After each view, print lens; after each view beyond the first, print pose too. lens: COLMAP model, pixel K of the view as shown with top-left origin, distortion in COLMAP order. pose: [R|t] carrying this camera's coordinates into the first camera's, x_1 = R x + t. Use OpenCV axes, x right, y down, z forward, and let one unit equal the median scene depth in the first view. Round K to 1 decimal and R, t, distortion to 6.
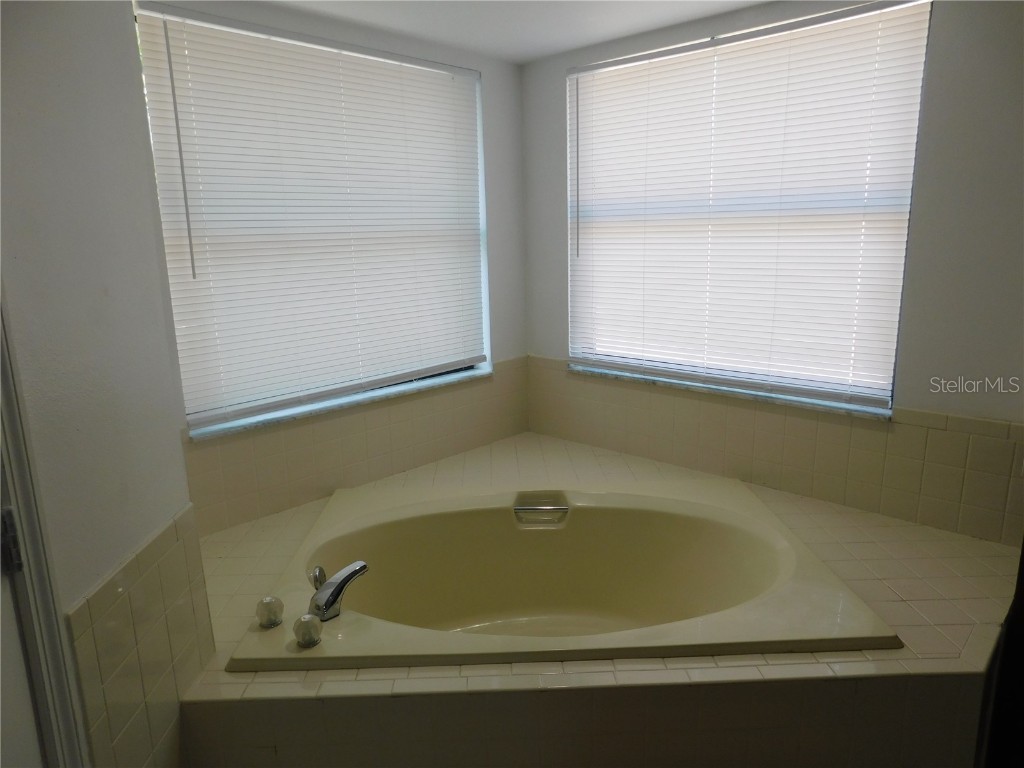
lens RADIAL K [[679.3, 0, 511.3], [0, 679.3, 383.5], [0, 0, 1]] dist [-0.063543, 0.038227]
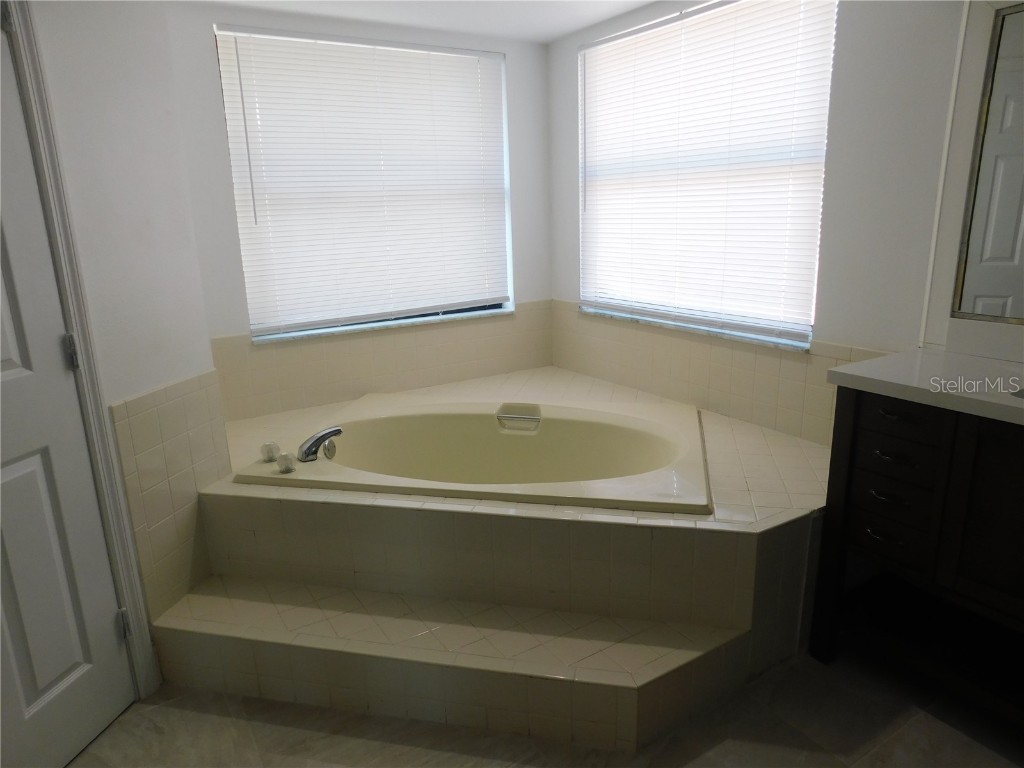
lens RADIAL K [[679.3, 0, 510.5], [0, 679.3, 385.0], [0, 0, 1]] dist [-0.063543, 0.038227]
pose [[0.969057, 0.054372, -0.240775, 0.310011], [-0.043780, 0.997833, 0.049127, 0.065601], [0.242924, -0.037066, 0.969337, -0.179260]]
